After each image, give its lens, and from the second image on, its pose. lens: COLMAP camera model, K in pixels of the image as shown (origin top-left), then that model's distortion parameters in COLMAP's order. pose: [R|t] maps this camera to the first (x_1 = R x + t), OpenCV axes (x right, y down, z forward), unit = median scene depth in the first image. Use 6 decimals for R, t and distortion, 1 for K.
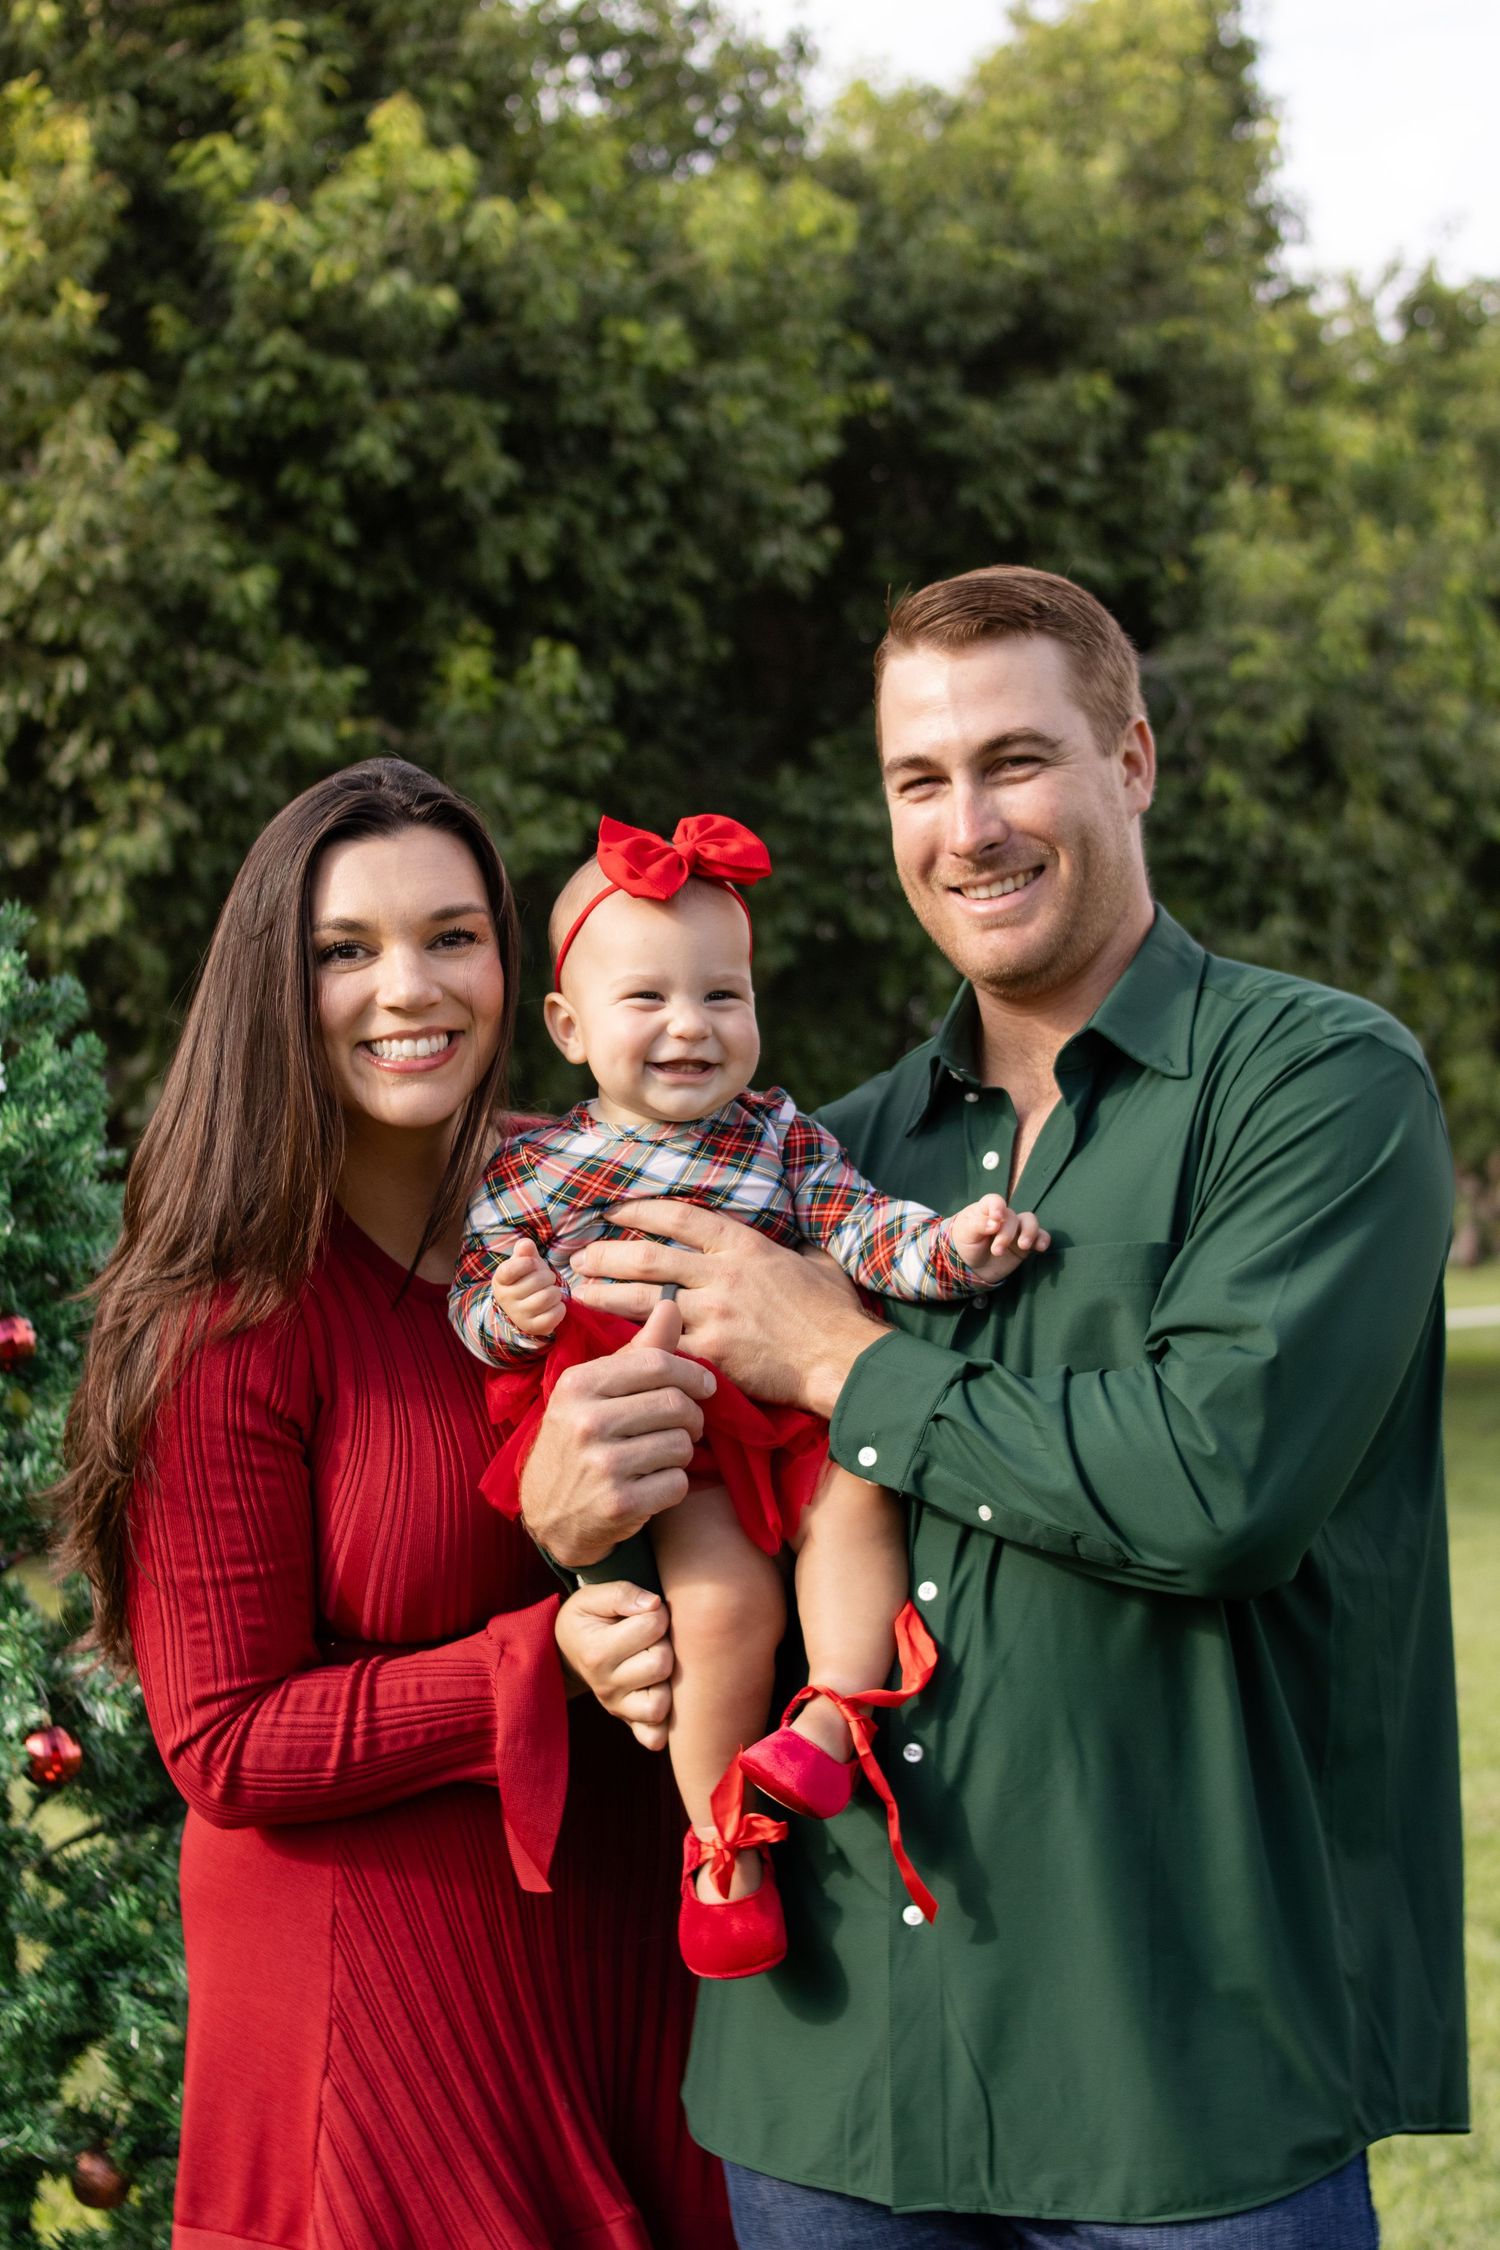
lens RADIAL K [[3509.0, 0, 750.0], [0, 3509.0, 1125.0], [0, 0, 1]] dist [-0.130663, 0.071738]
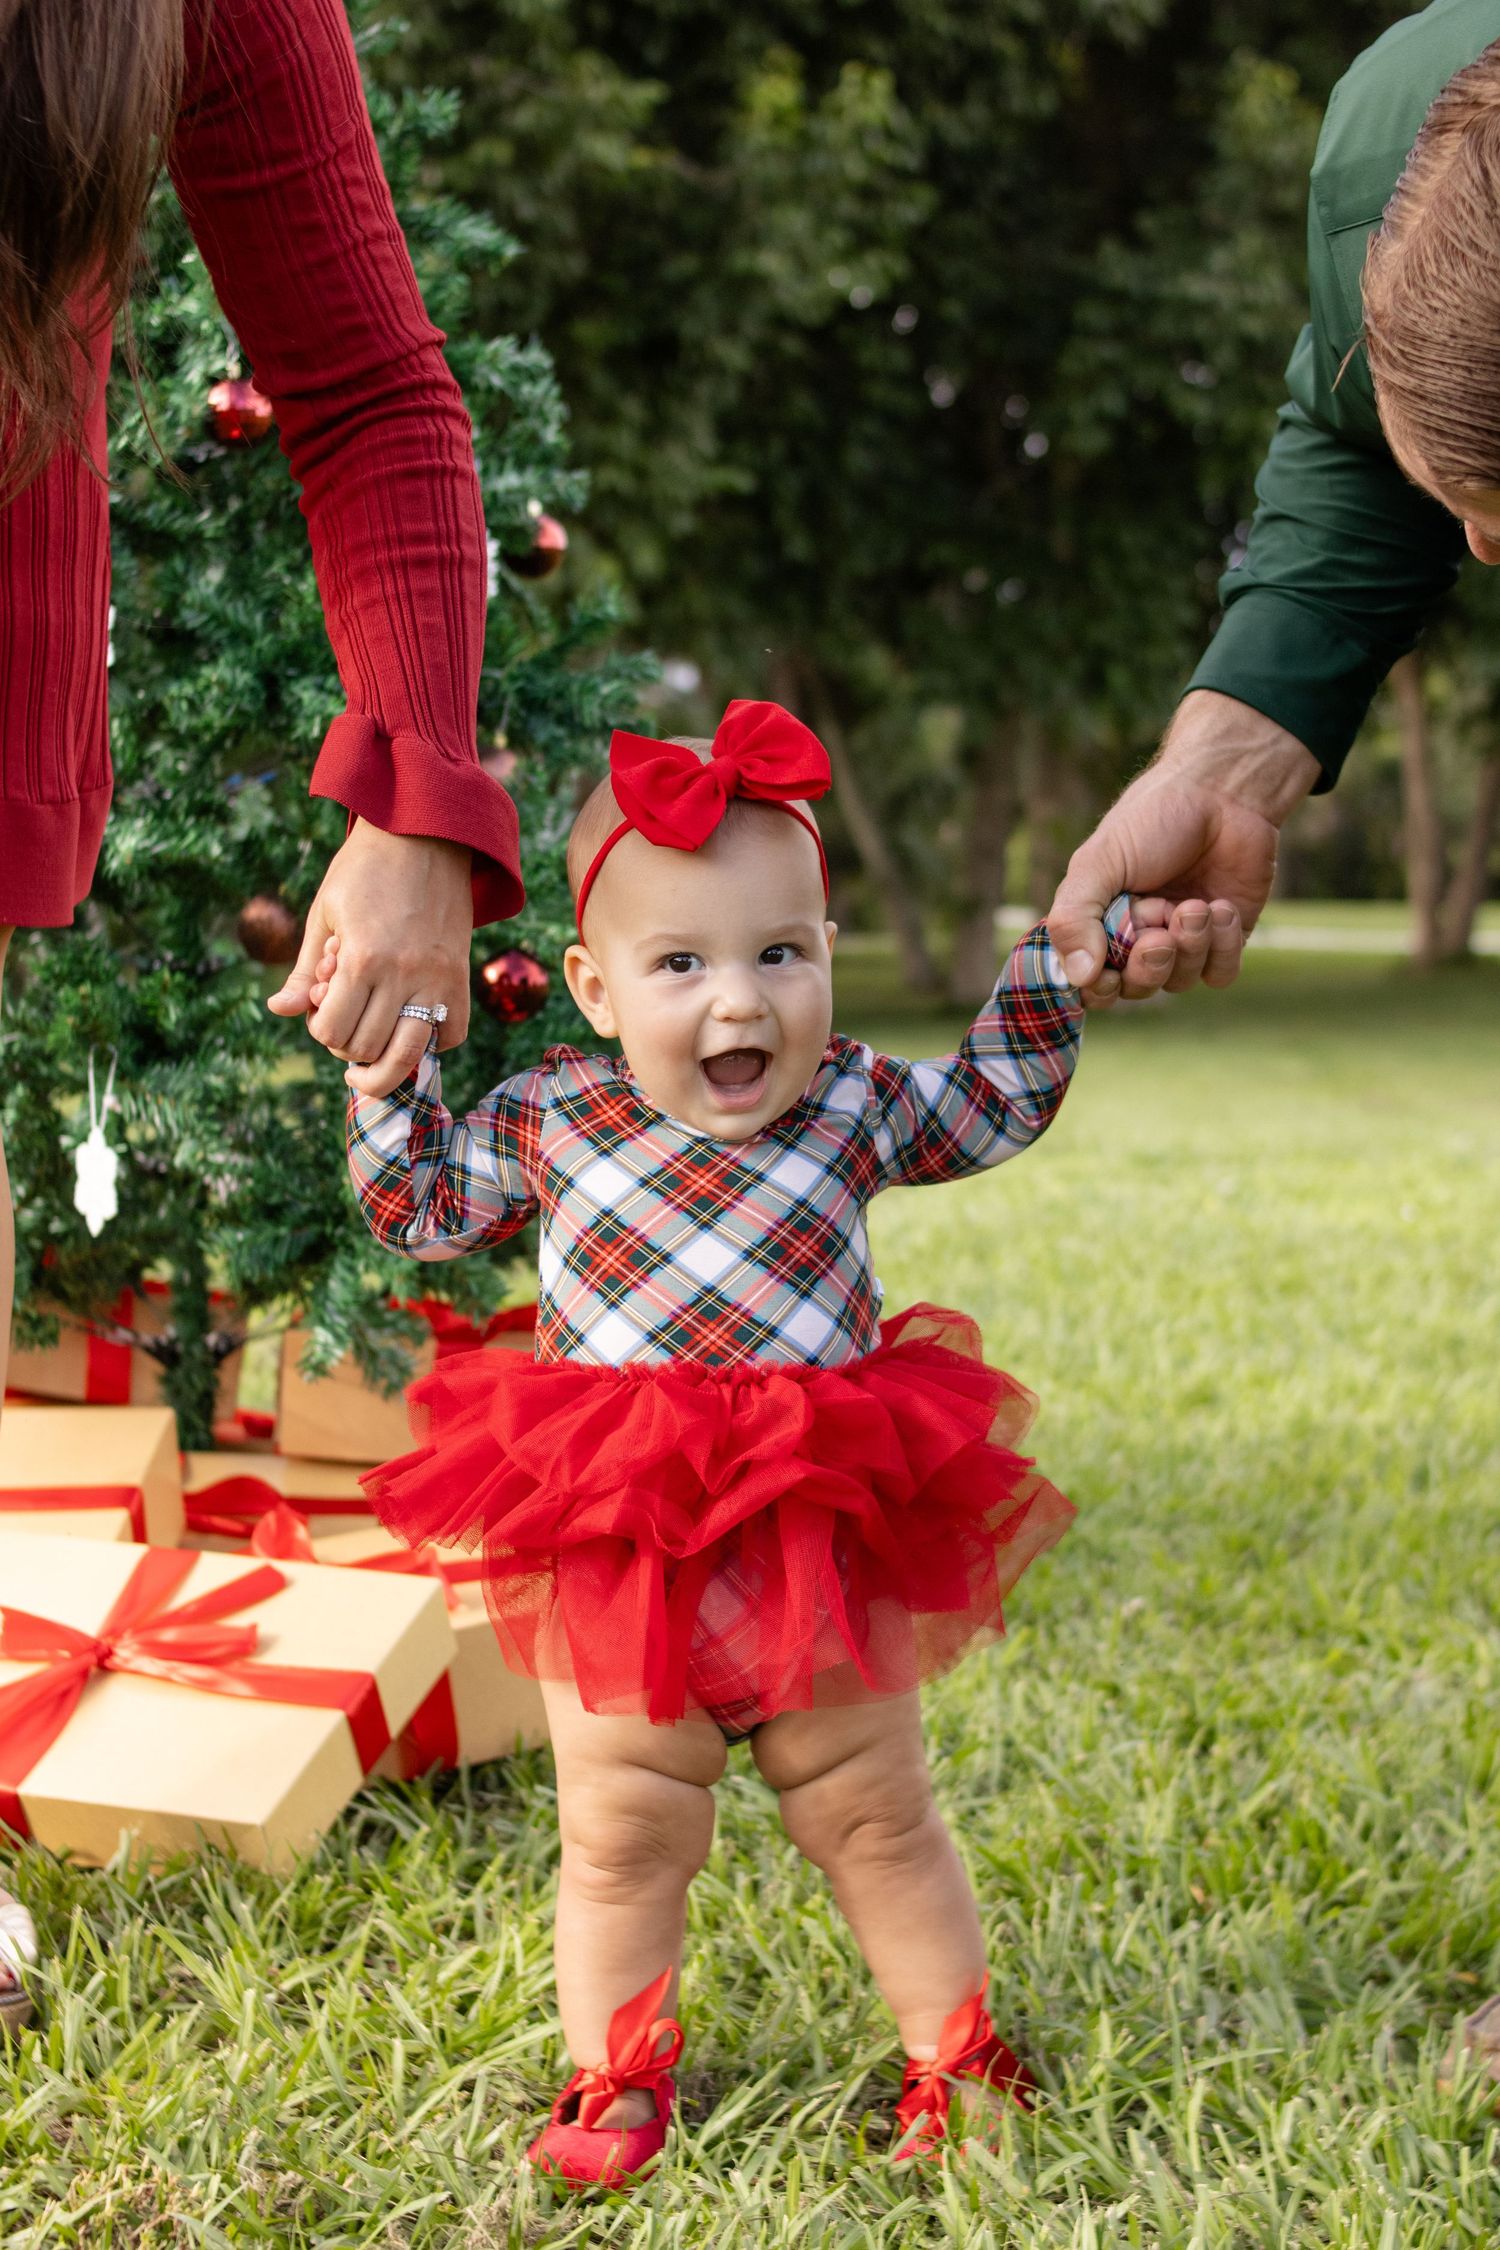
lens RADIAL K [[3653.8, 0, 747.0], [0, 3653.8, 1058.0], [0, 0, 1]] dist [-0.121199, 0.109884]
pose [[0.995749, 0.047382, -0.078991, 0.001348], [-0.039959, 0.994860, 0.093044, 0.036354], [0.082993, -0.089492, 0.992524, 0.014973]]
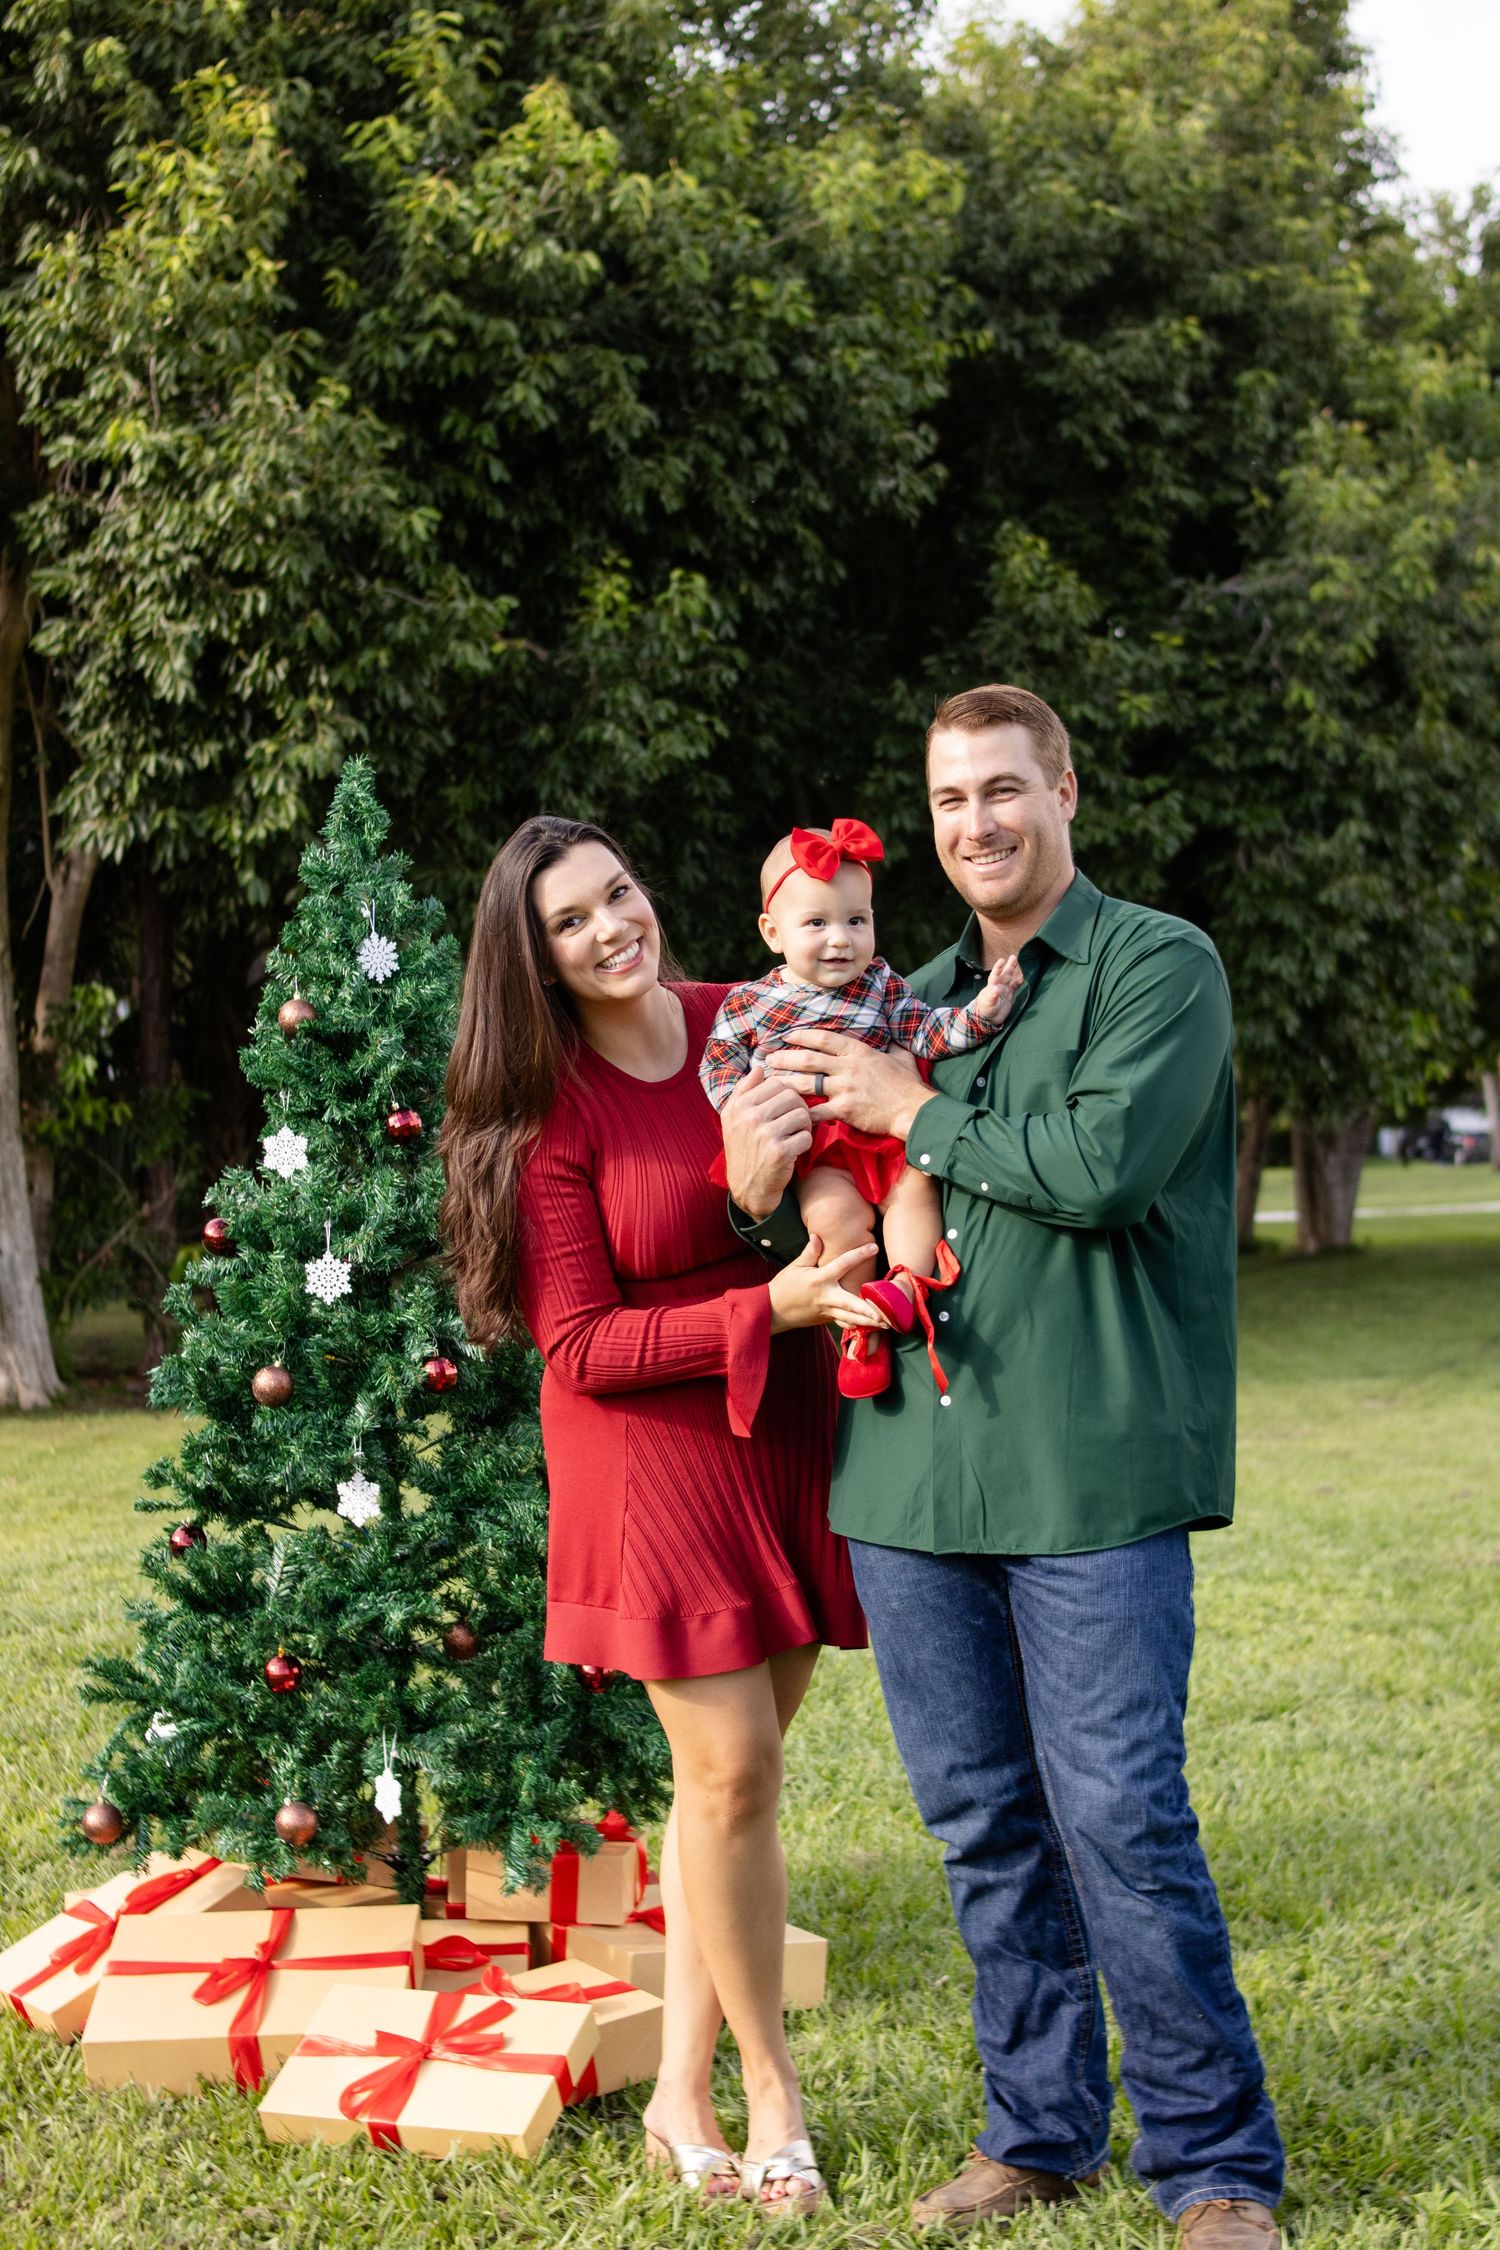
lens RADIAL K [[3439.7, 0, 750.0], [0, 3439.7, 1125.0], [0, 0, 1]] dist [-0.148358, 0.065487]
pose [[0.999451, 0.007605, -0.032253, -0.000107], [-0.006549, 0.999443, 0.032724, 0.001402], [0.032484, -0.032495, 0.998944, -0.085125]]
